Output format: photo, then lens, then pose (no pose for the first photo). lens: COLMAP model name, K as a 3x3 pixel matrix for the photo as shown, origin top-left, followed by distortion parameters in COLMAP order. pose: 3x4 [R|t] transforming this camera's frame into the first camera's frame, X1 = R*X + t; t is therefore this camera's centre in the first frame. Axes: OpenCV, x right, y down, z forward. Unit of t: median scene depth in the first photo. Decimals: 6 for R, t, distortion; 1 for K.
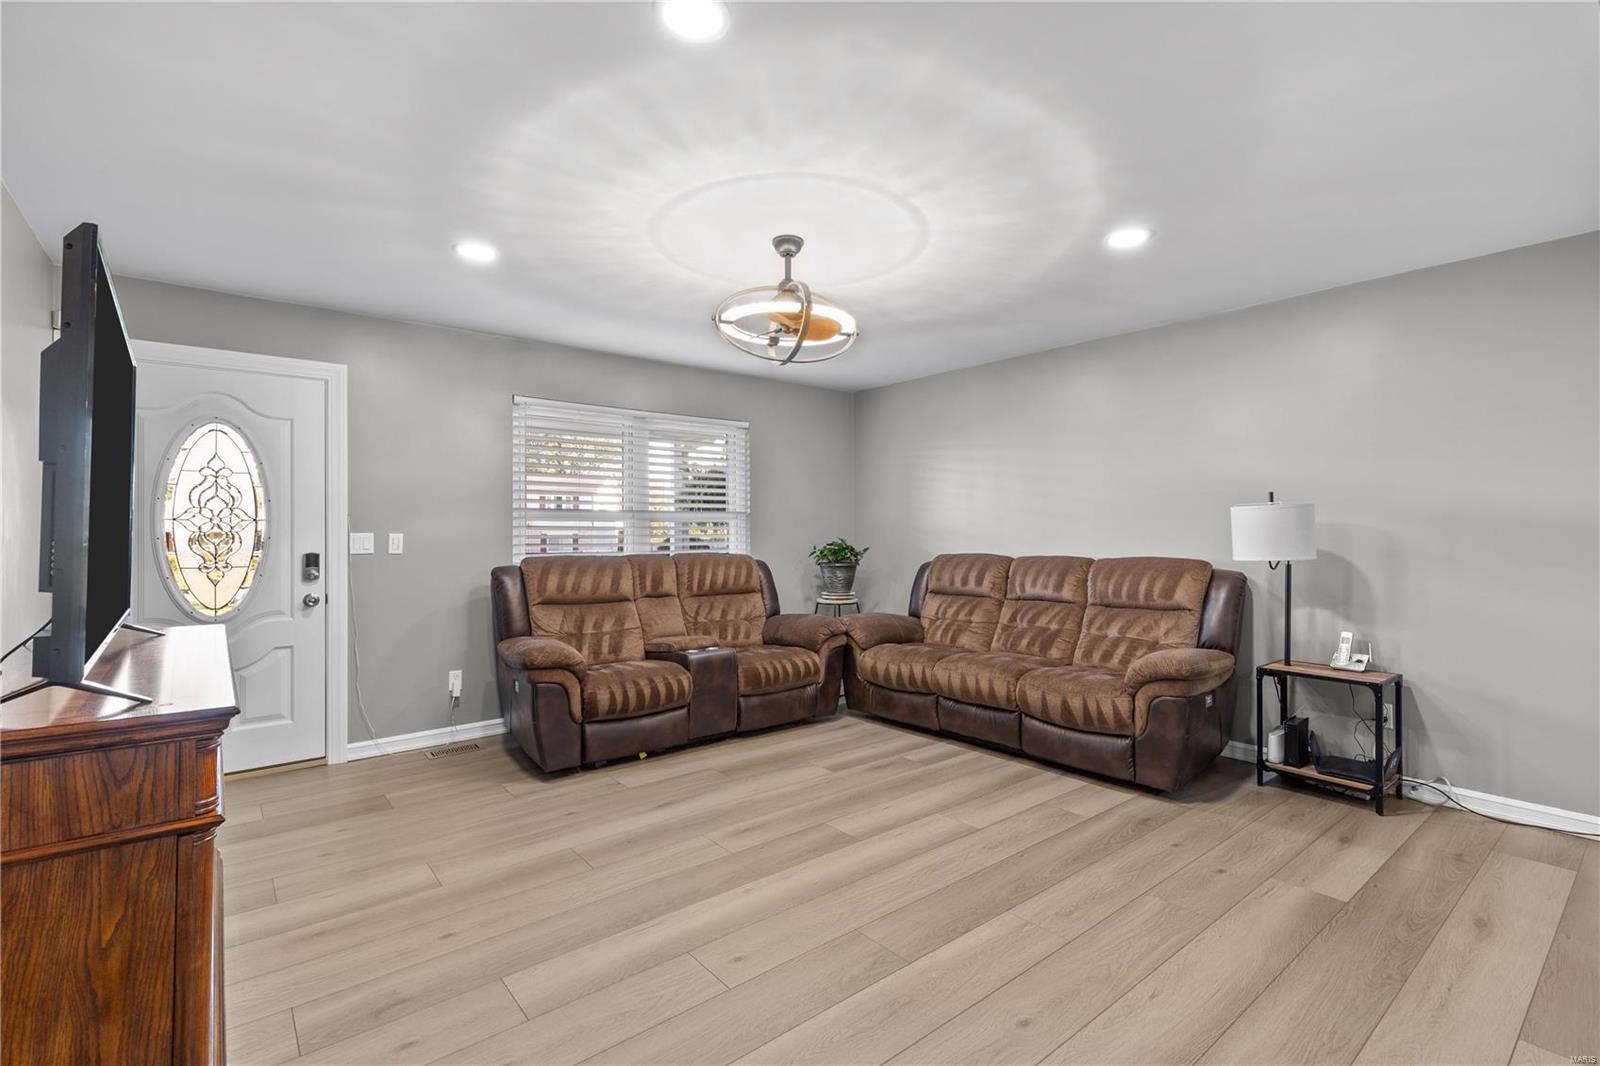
lens RADIAL K [[735.1, 0, 812.1], [0, 735.1, 526.0], [0, 0, 1]] dist [0.010708, -0.000607]
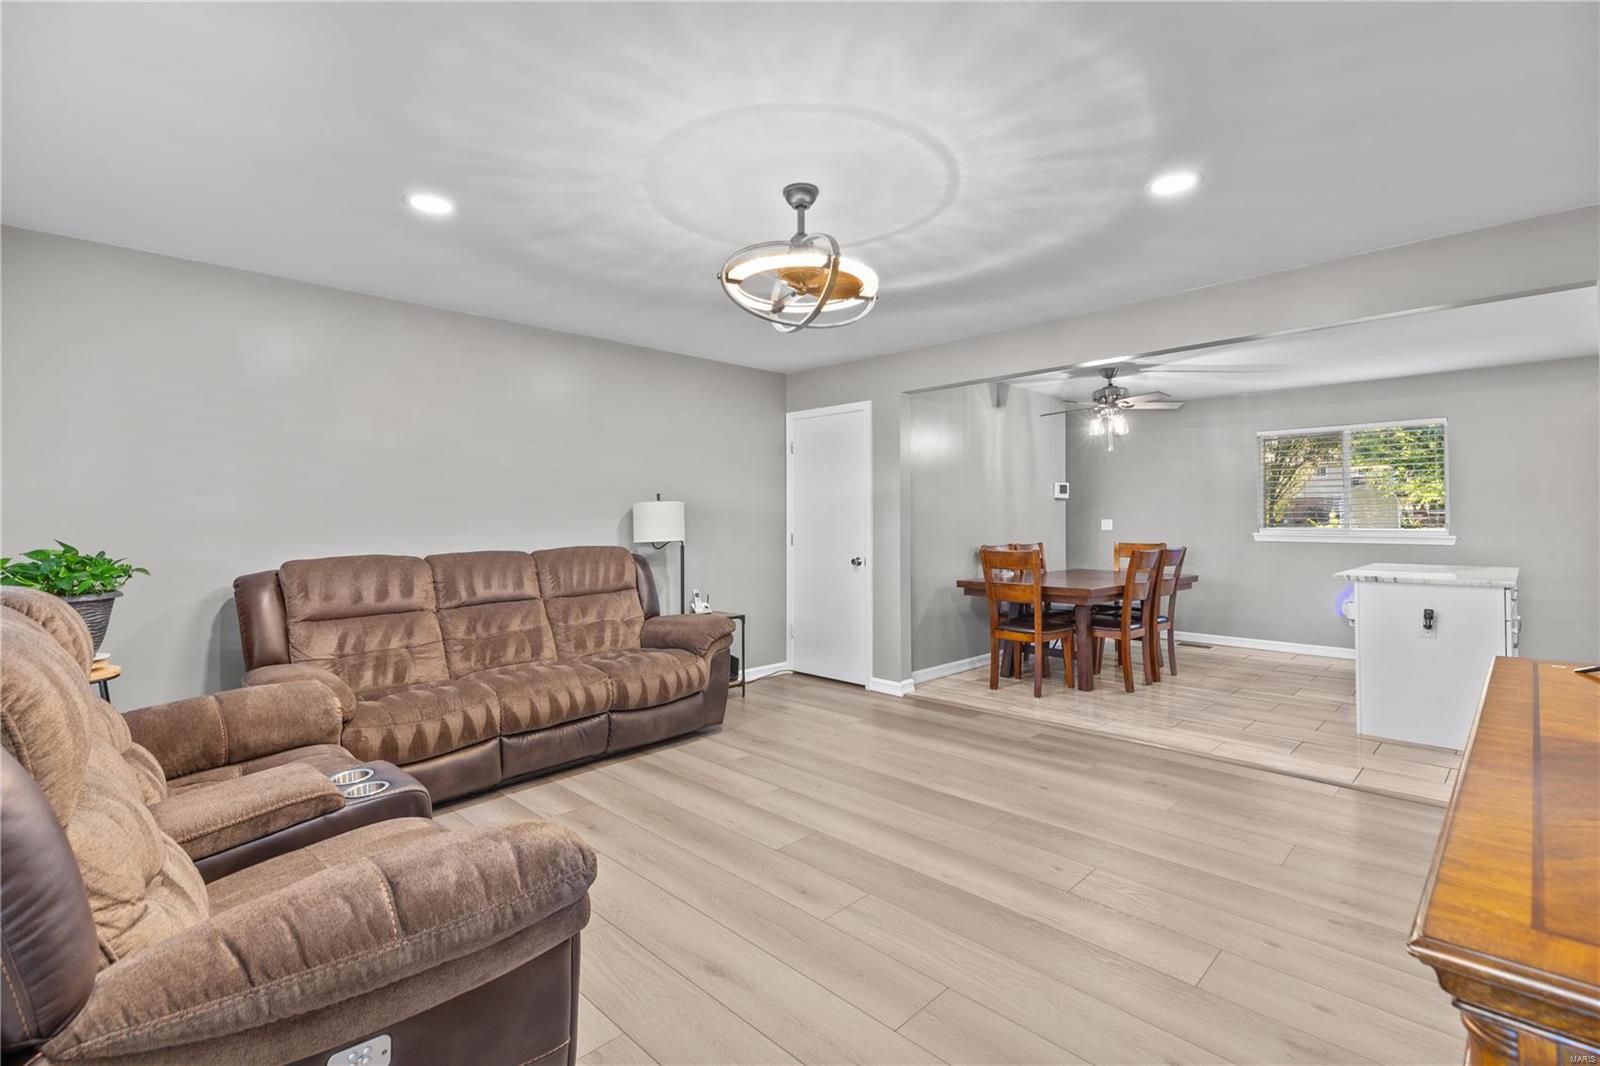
lens RADIAL K [[735.1, 0, 808.5], [0, 735.1, 508.0], [0, 0, 1]] dist [0.010708, -0.000607]
pose [[-0.109777, 0.019311, 0.993769, -0.695991], [-0.000373, 0.999810, -0.019469, 0.007006], [-0.993956, -0.002508, -0.109749, 0.840009]]
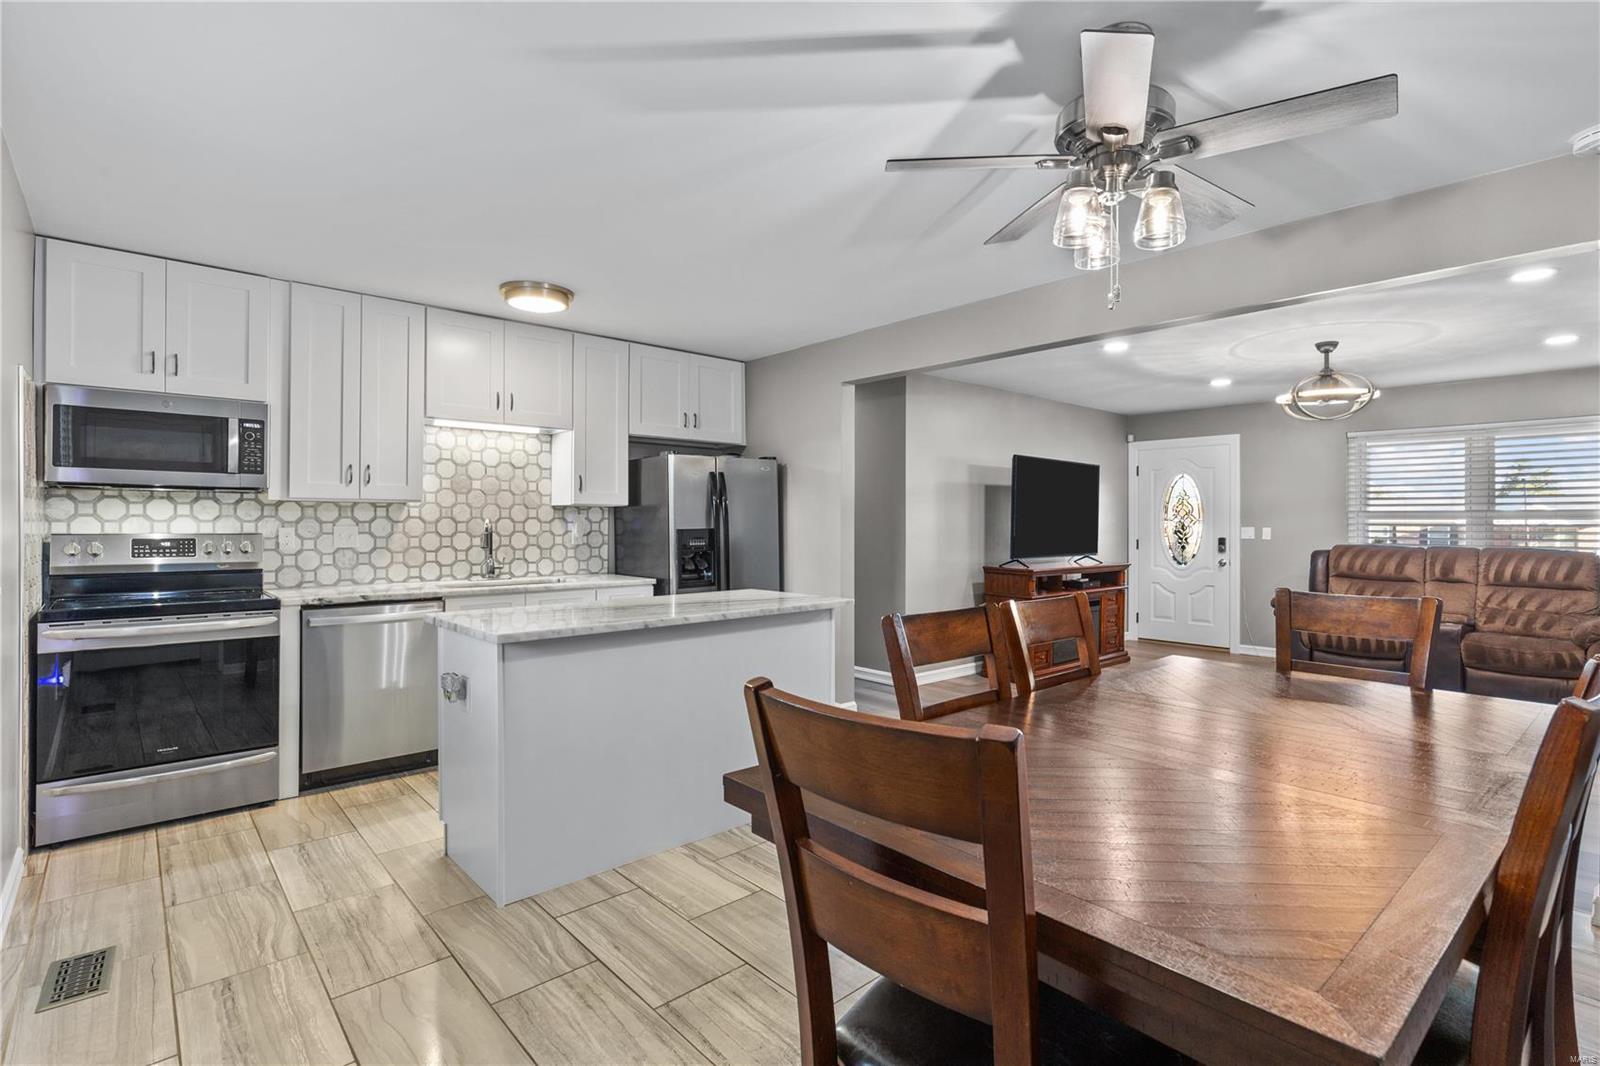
lens RADIAL K [[761.6, 0, 805.1], [0, 761.6, 516.9], [0, 0, 1]] dist [-0.005396, 0.001270]
pose [[0.037630, -0.006095, -0.999273, 1.192067], [0.000662, 0.999981, -0.006074, -0.005152], [0.999292, -0.000433, 0.037633, -0.128783]]
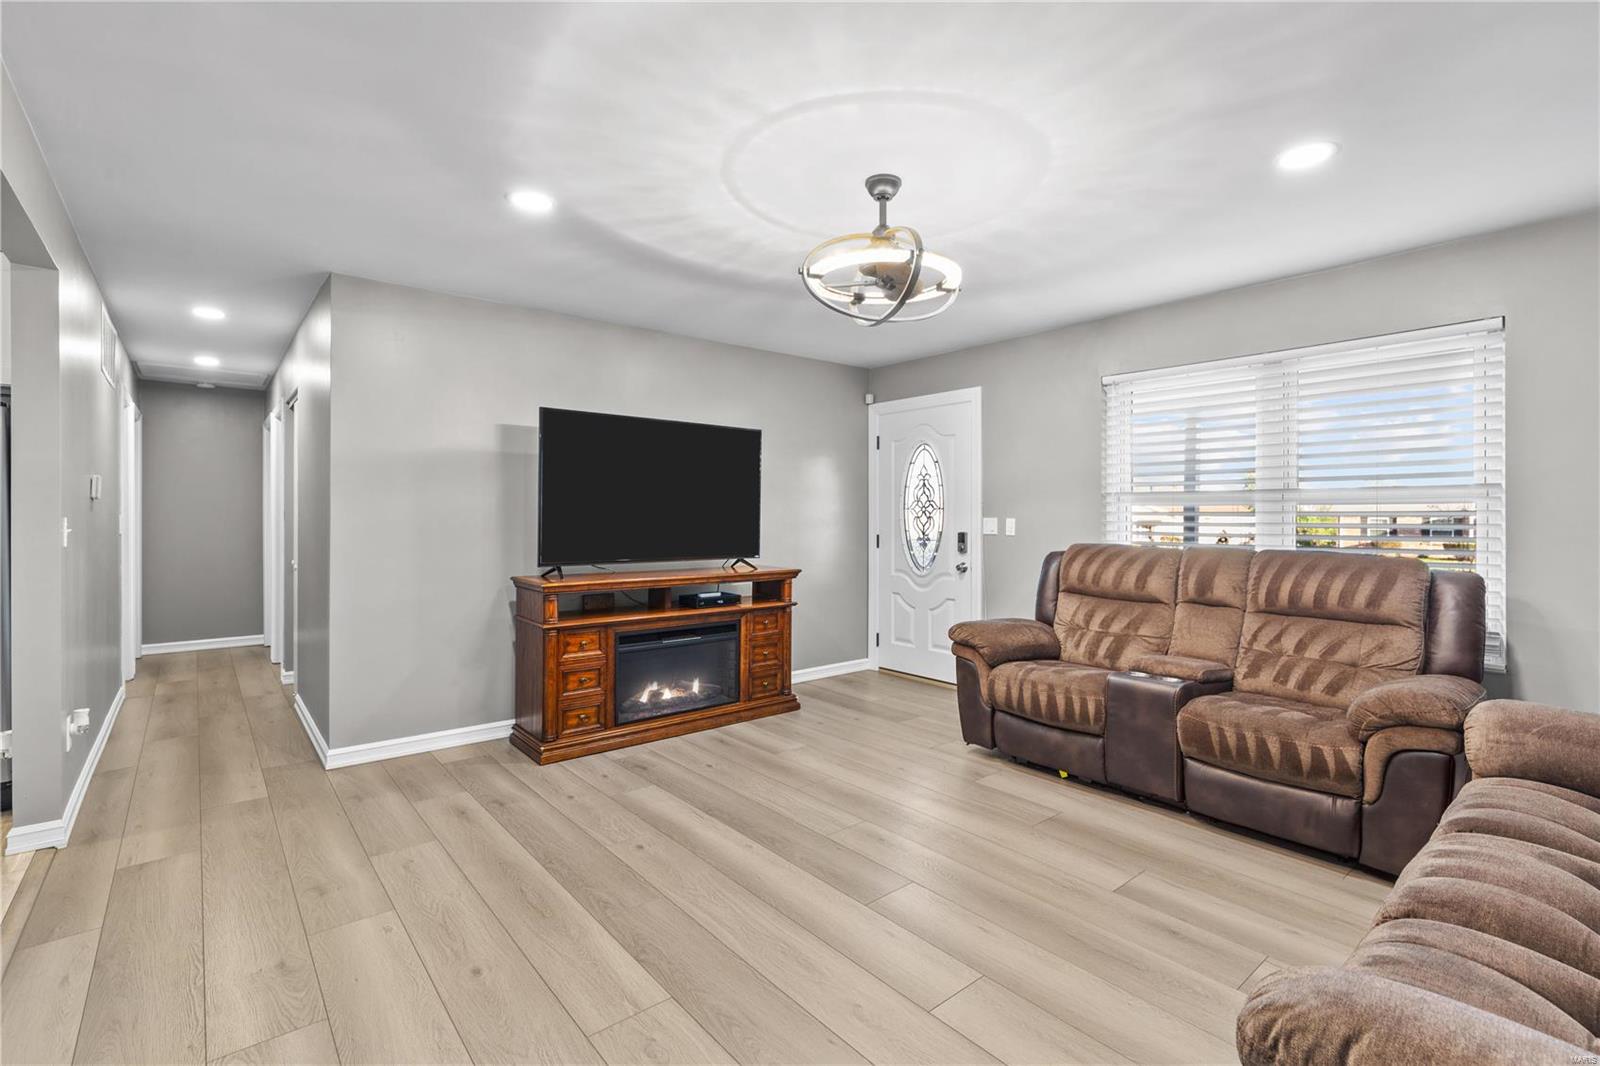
lens RADIAL K [[735.1, 0, 808.2], [0, 735.1, 517.7], [0, 0, 1]] dist [0.010708, -0.000607]
pose [[0.005654, 0.004452, -0.999974, 0.645649], [0.003010, 0.999985, 0.004469, 0.002919], [0.999979, -0.003035, 0.005640, 0.699788]]
